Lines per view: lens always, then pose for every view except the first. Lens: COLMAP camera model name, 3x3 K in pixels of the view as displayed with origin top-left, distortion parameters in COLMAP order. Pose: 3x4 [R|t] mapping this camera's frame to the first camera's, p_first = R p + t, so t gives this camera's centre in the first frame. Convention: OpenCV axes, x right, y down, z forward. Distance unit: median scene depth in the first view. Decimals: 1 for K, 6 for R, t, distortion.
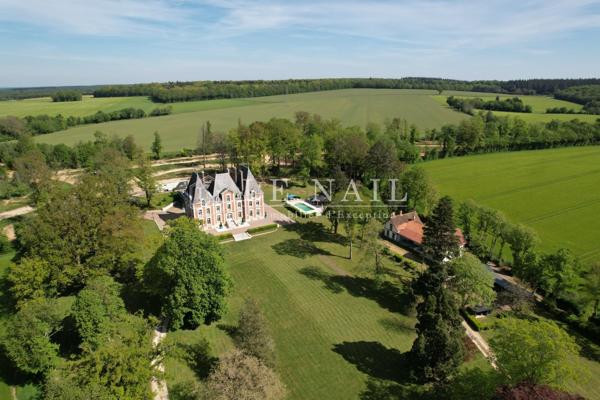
lens RADIAL K [[392.1, 0, 300.3], [0, 392.1, 200.4], [0, 0, 1]] dist [-0.031545, 0.004306]
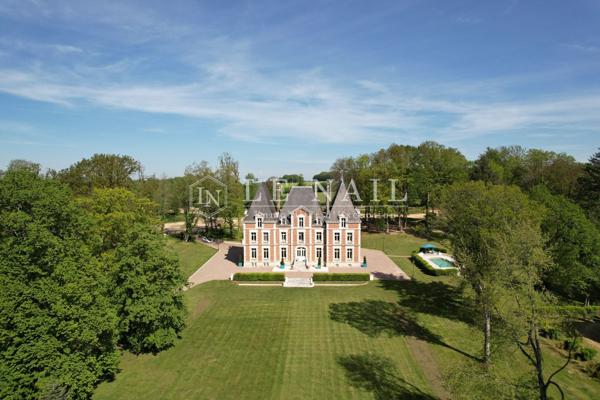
lens RADIAL K [[392.1, 0, 300.8], [0, 392.1, 198.9], [0, 0, 1]] dist [-0.031545, 0.004306]
pose [[0.852566, 0.036235, -0.521361, 0.141012], [-0.164074, 0.965714, -0.201189, 0.084432], [0.496196, 0.257068, 0.829280, 0.466527]]
